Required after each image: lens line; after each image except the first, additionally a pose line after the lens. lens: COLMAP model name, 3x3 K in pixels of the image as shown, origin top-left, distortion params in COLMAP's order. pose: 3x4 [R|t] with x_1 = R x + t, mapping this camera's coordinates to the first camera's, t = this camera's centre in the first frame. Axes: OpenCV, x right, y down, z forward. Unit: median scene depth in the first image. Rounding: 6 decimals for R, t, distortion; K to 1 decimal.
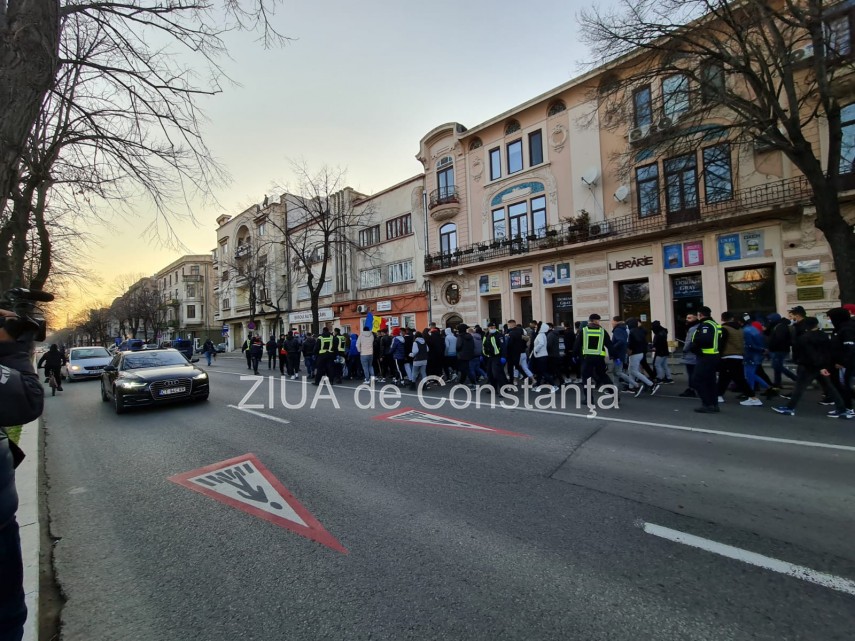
lens RADIAL K [[348.5, 0, 426.1], [0, 348.5, 325.0], [0, 0, 1]] dist [-0.000743, 0.000034]
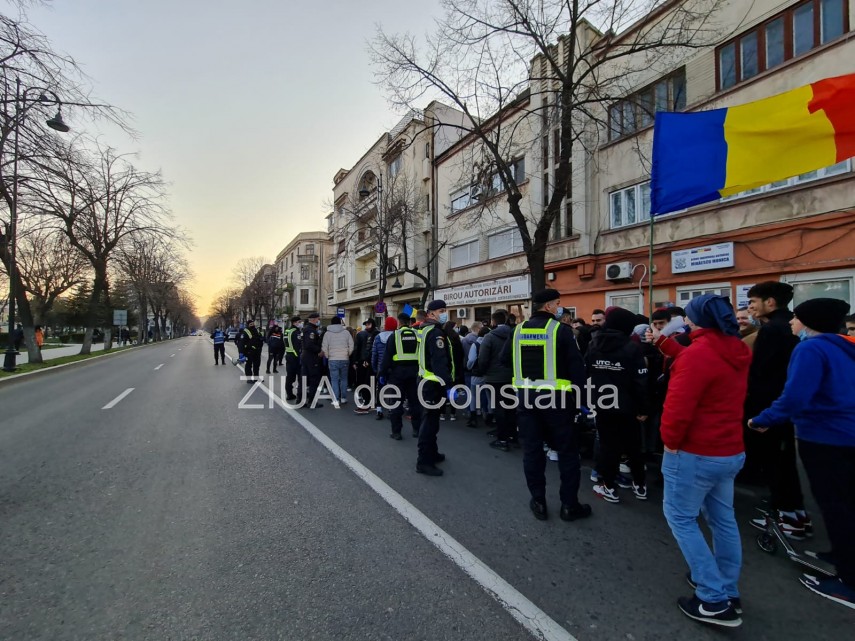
lens RADIAL K [[348.5, 0, 427.1], [0, 348.5, 323.3], [0, 0, 1]] dist [-0.000743, 0.000034]
pose [[0.963618, 0.031492, -0.265420, -0.176601], [-0.029846, 0.999502, 0.010234, 0.013711], [0.265610, -0.001940, 0.964079, 0.294026]]
